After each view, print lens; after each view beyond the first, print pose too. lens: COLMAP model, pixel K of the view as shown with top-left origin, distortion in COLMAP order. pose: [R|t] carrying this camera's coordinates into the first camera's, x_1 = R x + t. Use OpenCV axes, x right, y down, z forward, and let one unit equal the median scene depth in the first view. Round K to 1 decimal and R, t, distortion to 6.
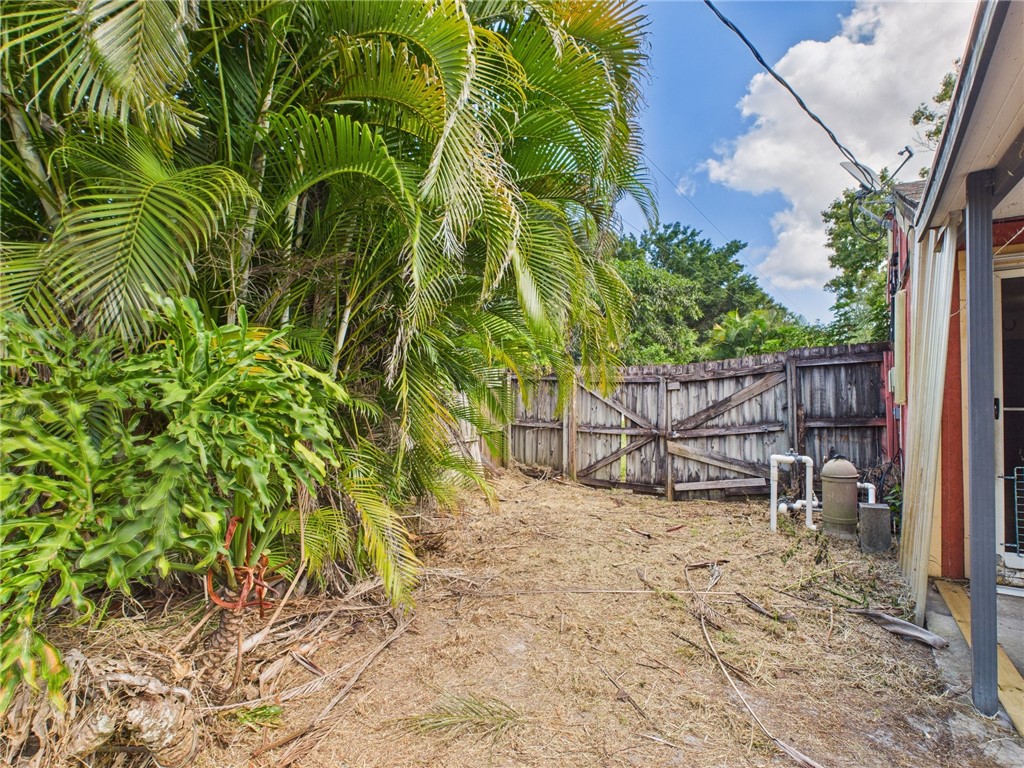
lens RADIAL K [[550.4, 0, 512.8], [0, 550.4, 383.7], [0, 0, 1]] dist [0.002564, 0.000870]
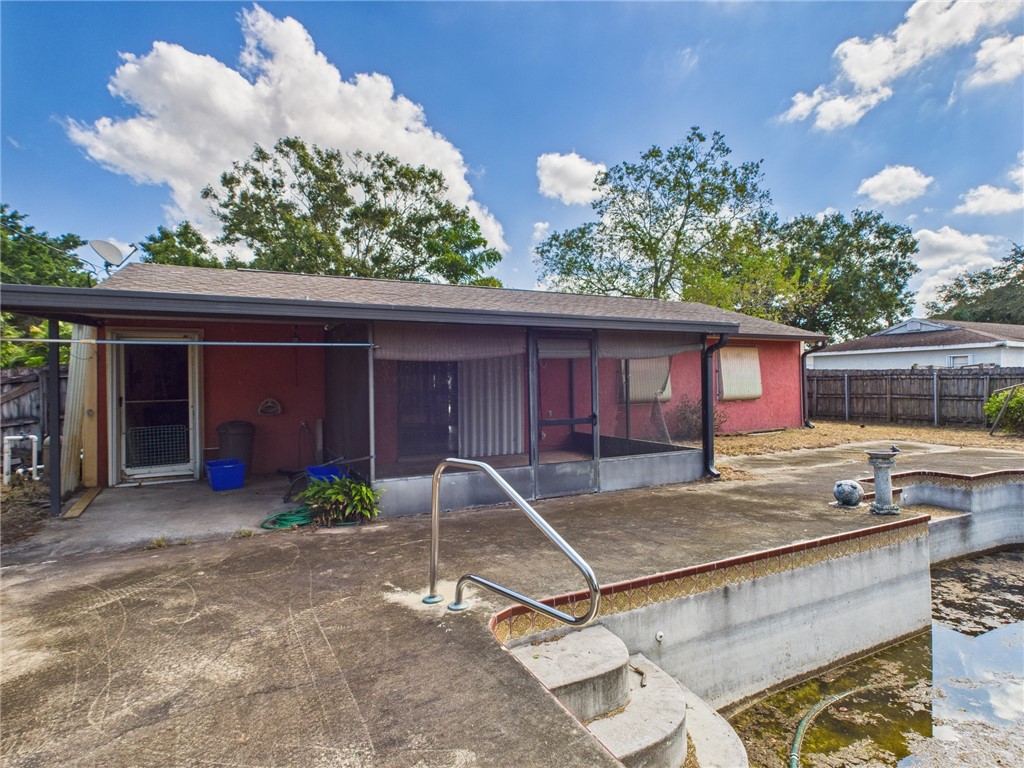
lens RADIAL K [[550.4, 0, 514.6], [0, 550.4, 381.2], [0, 0, 1]] dist [0.002564, 0.000870]
pose [[0.511267, 0.008285, 0.859382, -0.102648], [0.000833, 0.999948, -0.010136, -0.006818], [-0.859421, 0.005898, 0.511234, -0.783754]]
